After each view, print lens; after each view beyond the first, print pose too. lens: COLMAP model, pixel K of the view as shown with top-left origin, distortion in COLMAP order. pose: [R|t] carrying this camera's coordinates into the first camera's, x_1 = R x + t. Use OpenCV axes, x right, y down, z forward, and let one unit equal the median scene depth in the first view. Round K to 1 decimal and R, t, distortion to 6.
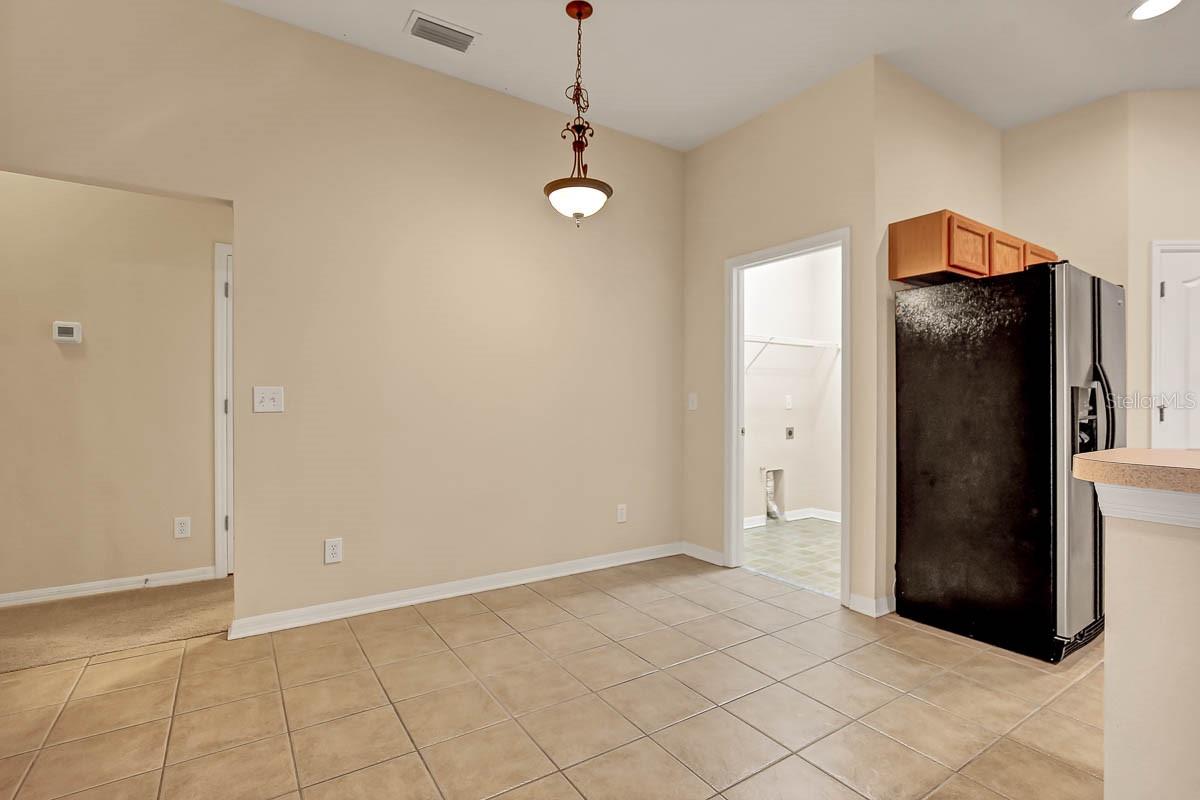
lens RADIAL K [[569.5, 0, 604.6], [0, 569.5, 401.3], [0, 0, 1]] dist [-0.017421, 0.001508]
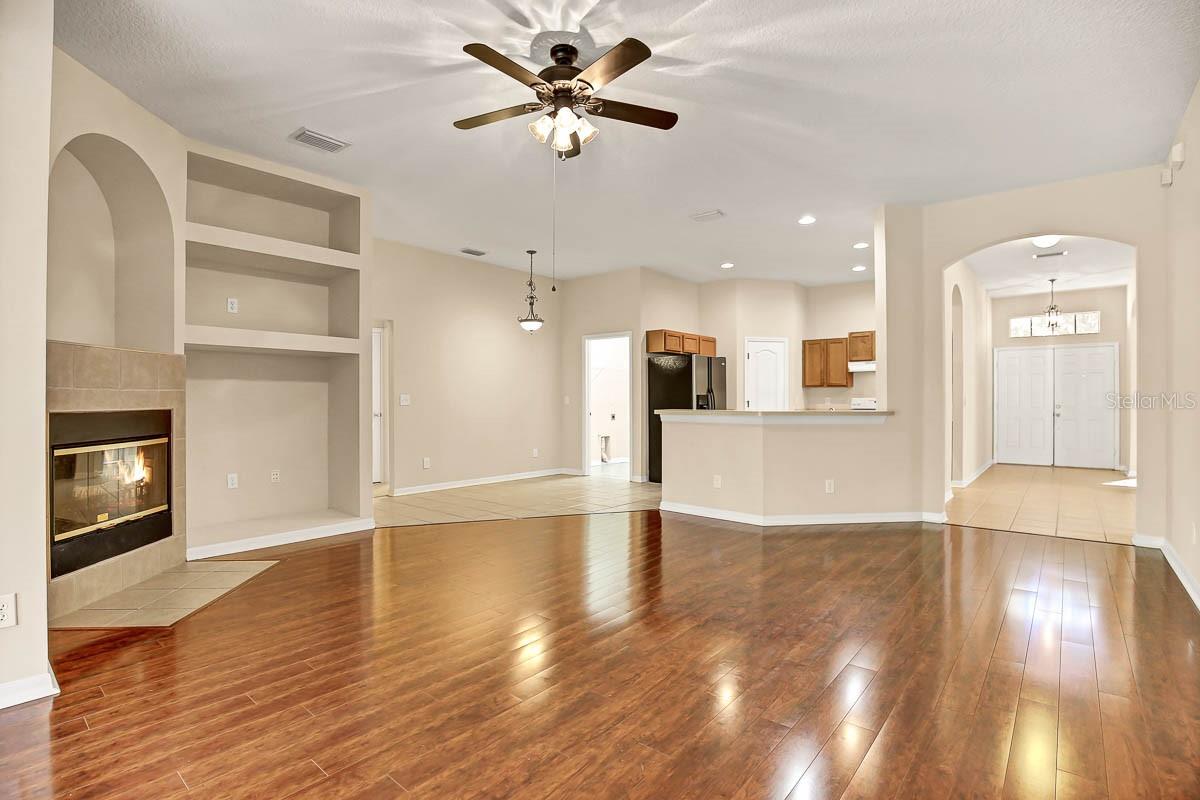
lens RADIAL K [[569.5, 0, 601.1], [0, 569.5, 399.0], [0, 0, 1]] dist [-0.017421, 0.001508]
pose [[0.962822, -0.004407, 0.270100, -0.404429], [0.005077, 0.999986, -0.001782, -0.000536], [-0.270088, 0.003087, 0.962831, -1.469829]]
